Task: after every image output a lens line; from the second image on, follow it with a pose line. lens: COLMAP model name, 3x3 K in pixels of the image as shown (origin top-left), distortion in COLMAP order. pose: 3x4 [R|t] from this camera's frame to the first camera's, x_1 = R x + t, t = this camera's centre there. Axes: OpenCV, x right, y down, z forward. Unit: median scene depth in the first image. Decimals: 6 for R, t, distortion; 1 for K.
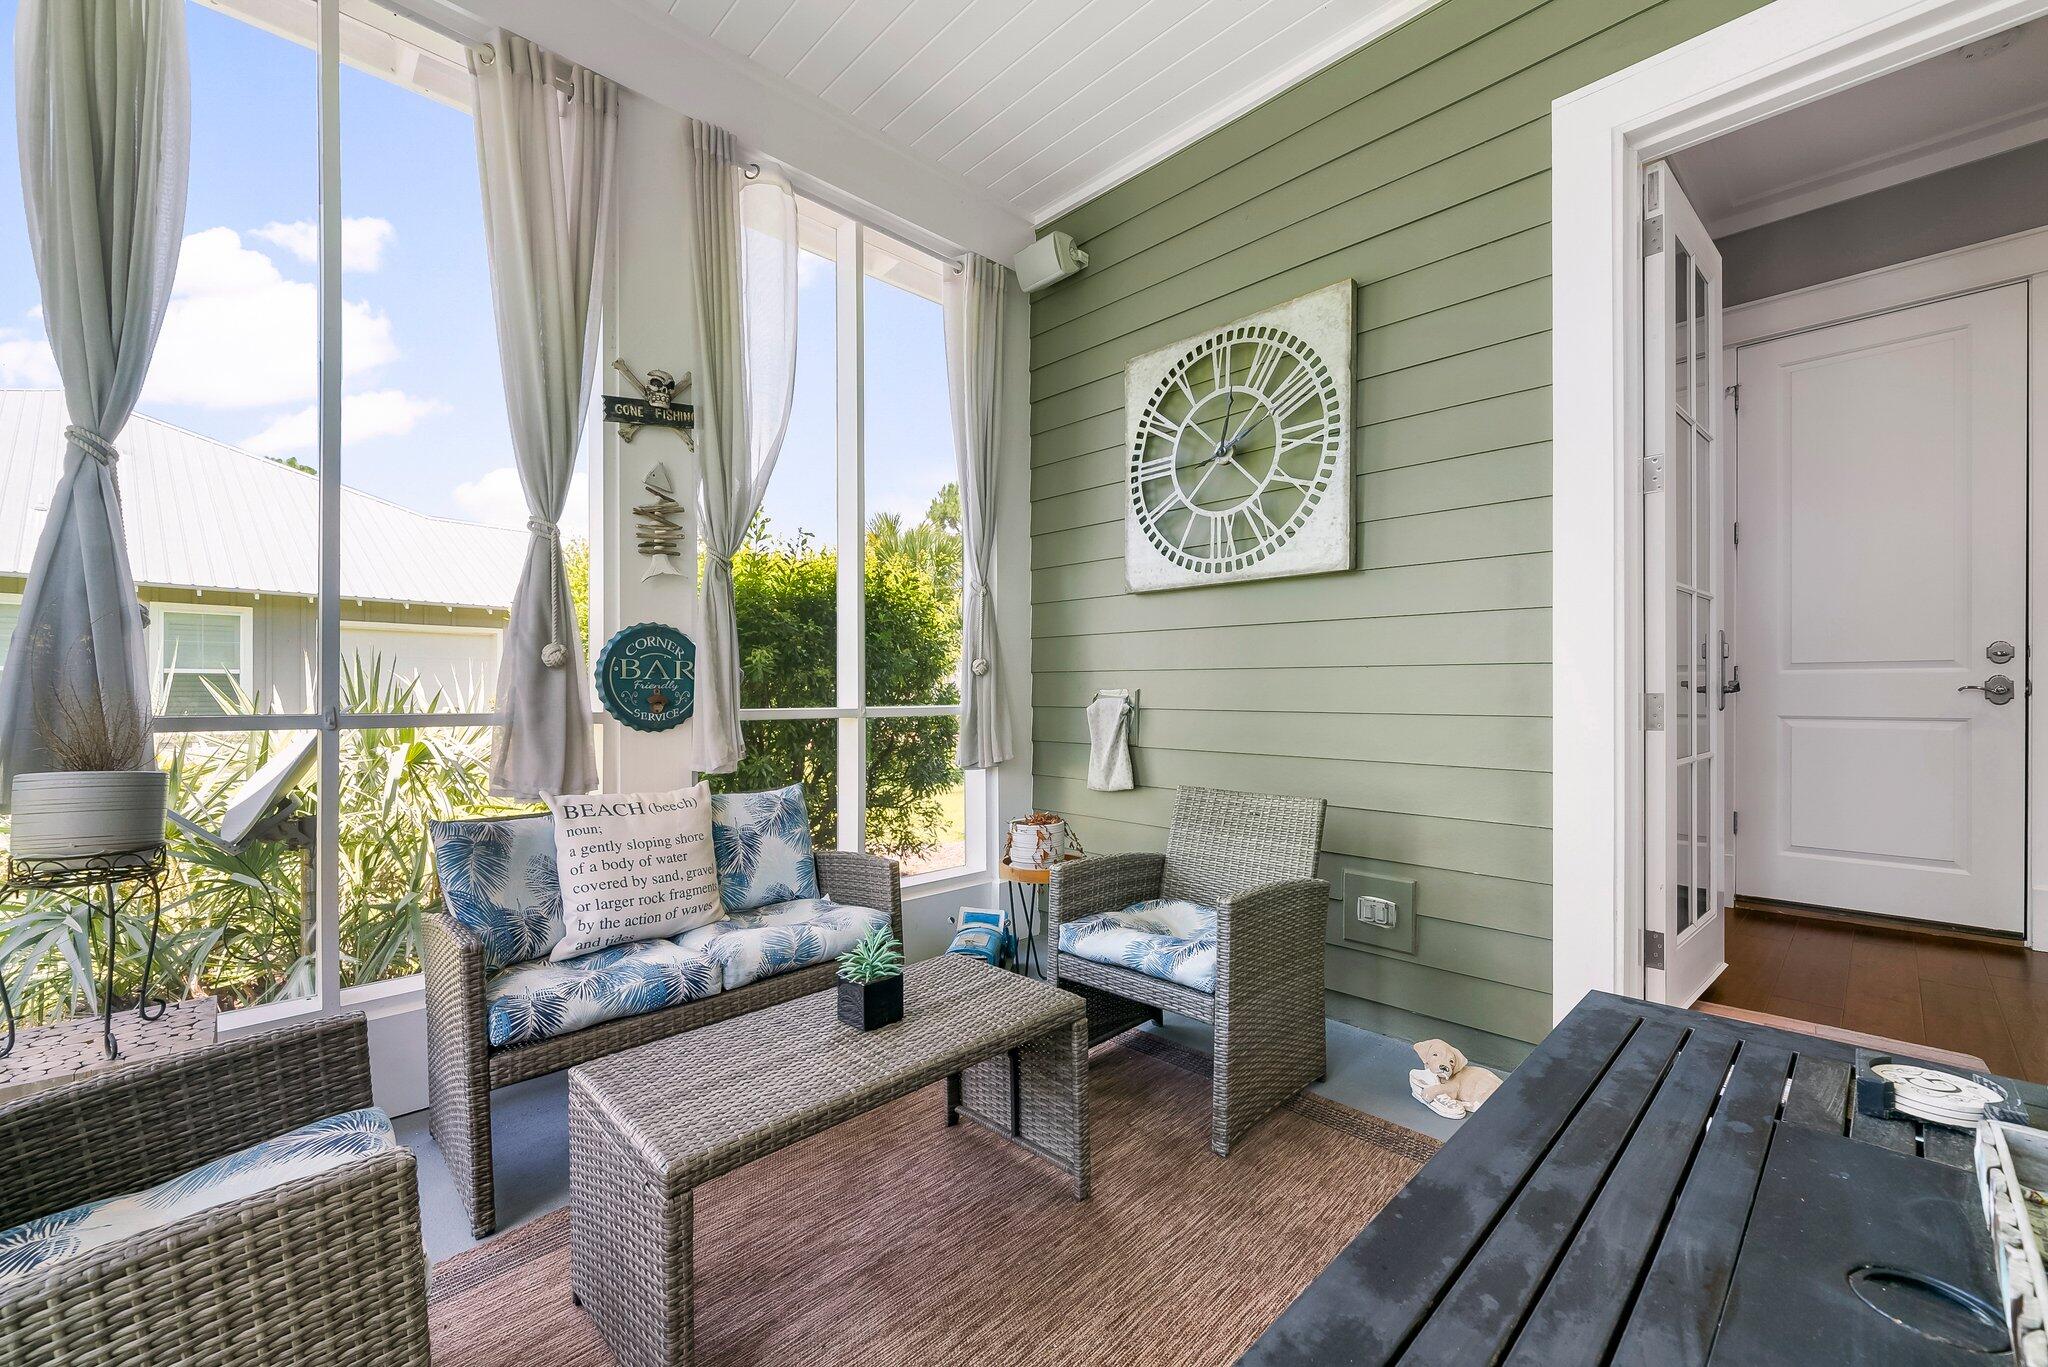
lens RADIAL K [[830.8, 0, 1020.9], [0, 830.8, 688.1], [0, 0, 1]] dist [-0.000557, -0.000223]
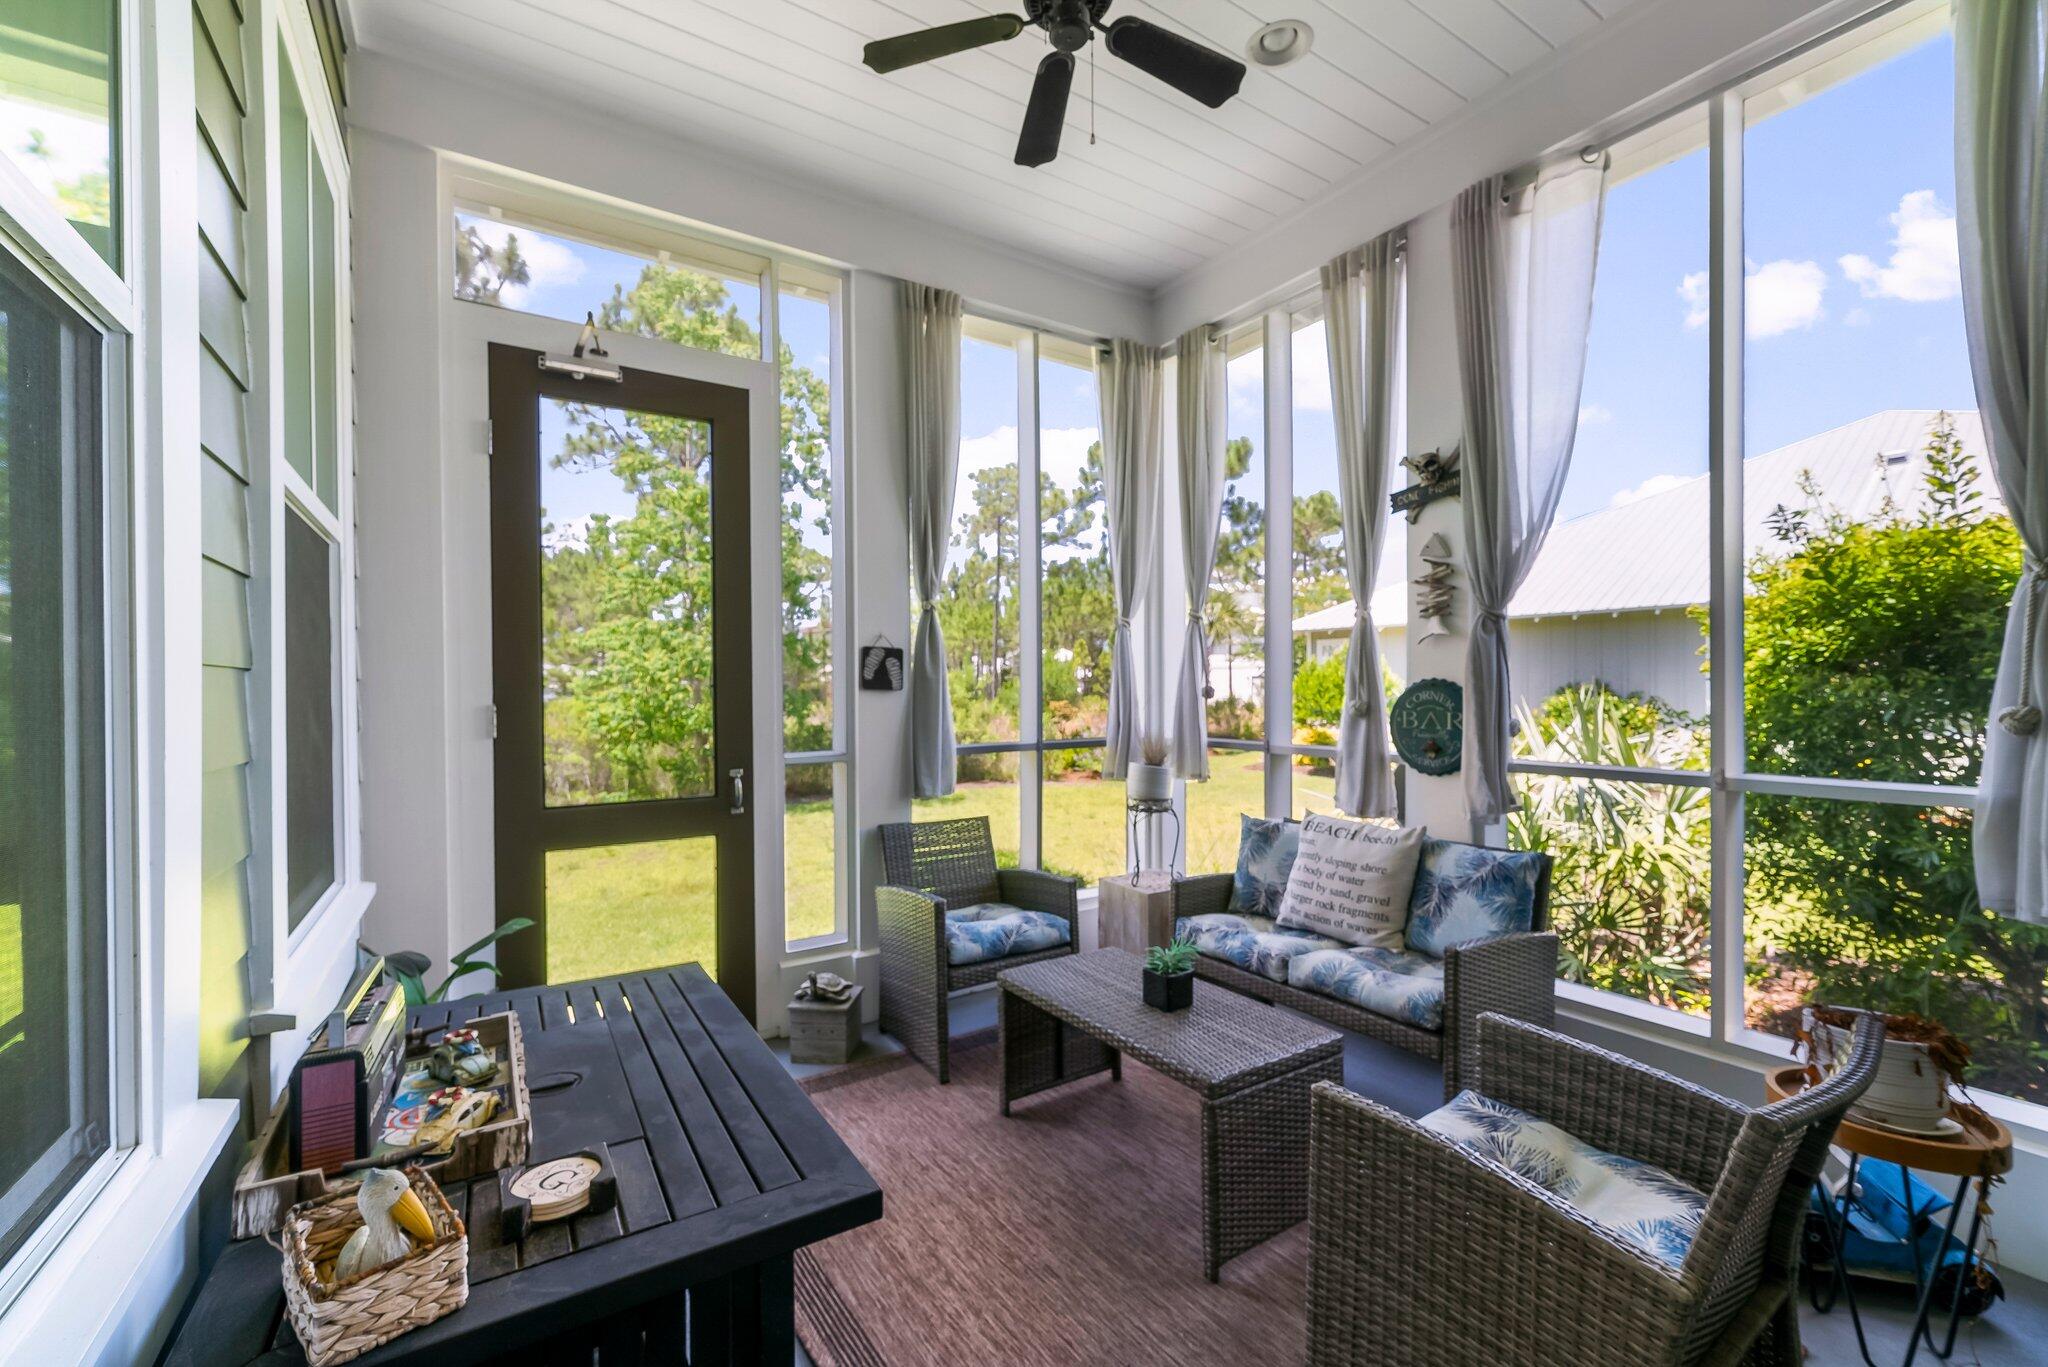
lens RADIAL K [[830.8, 0, 1019.3], [0, 830.8, 691.2], [0, 0, 1]] dist [-0.000557, -0.000223]
pose [[-0.193931, 0.005155, -0.981002, 0.779870], [0.006948, 0.999968, 0.003881, -0.071048], [0.980991, -0.006064, -0.193960, 0.688808]]
